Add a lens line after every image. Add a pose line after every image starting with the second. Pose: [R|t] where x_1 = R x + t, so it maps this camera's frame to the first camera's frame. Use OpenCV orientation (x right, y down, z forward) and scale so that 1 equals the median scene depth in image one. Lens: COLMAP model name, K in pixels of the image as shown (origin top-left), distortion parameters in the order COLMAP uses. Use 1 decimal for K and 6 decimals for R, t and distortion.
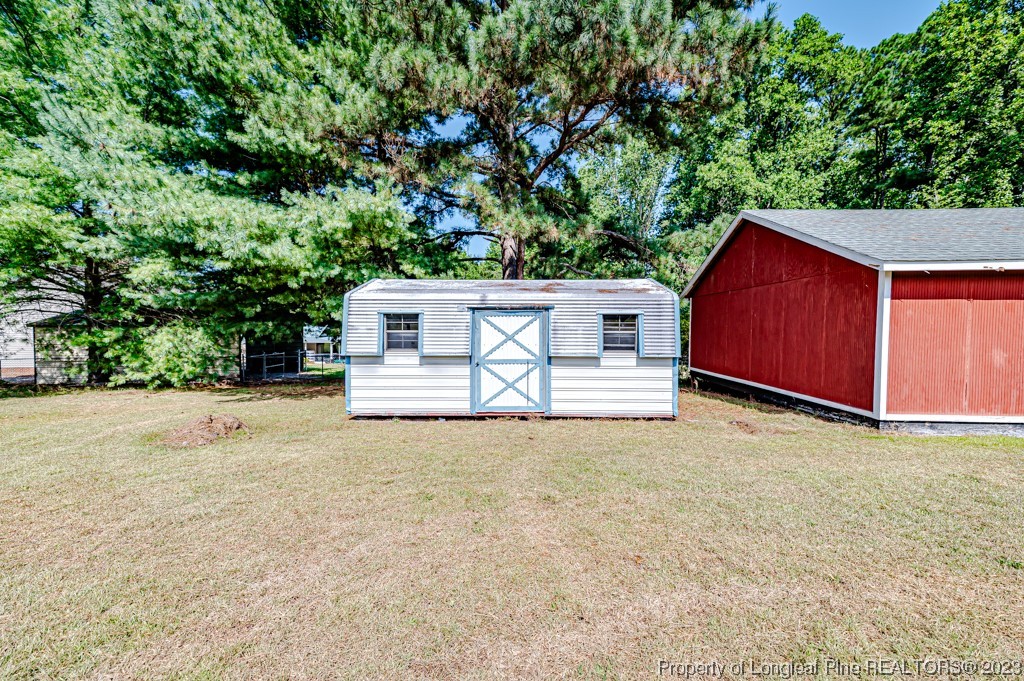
lens RADIAL K [[408.4, 0, 507.5], [0, 408.4, 341.6], [0, 0, 1]] dist [0.020587, -0.002233]
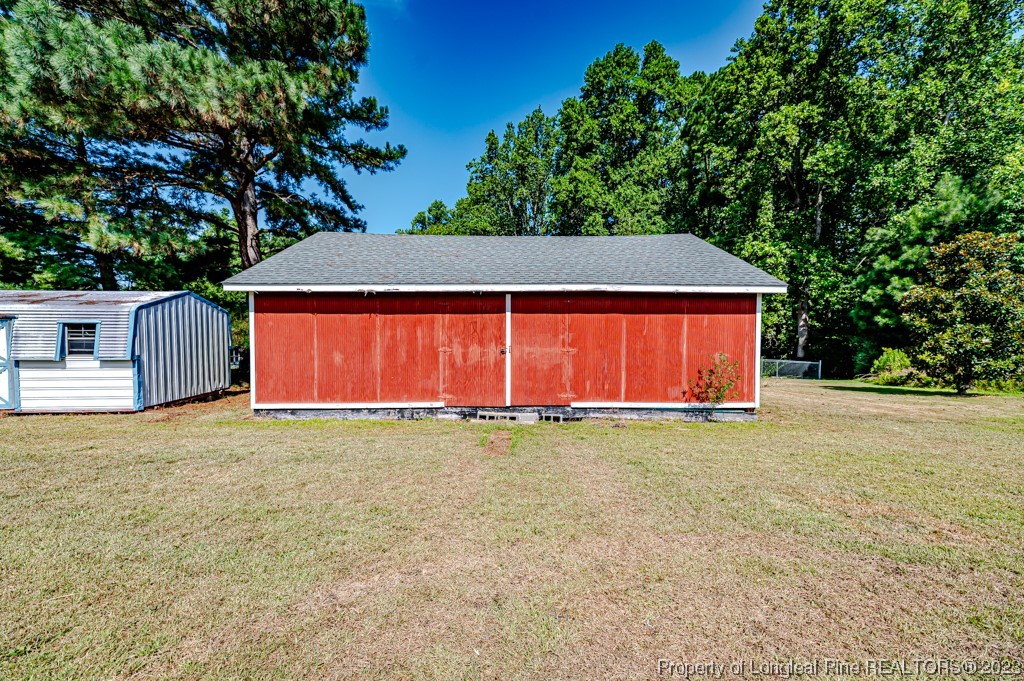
lens RADIAL K [[408.4, 0, 513.7], [0, 408.4, 343.9], [0, 0, 1]] dist [0.020587, -0.002233]
pose [[0.997902, -0.004756, 0.064570, 1.409930], [0.004701, 0.999988, 0.001000, -0.003704], [-0.064574, -0.000695, 0.997913, -0.252748]]
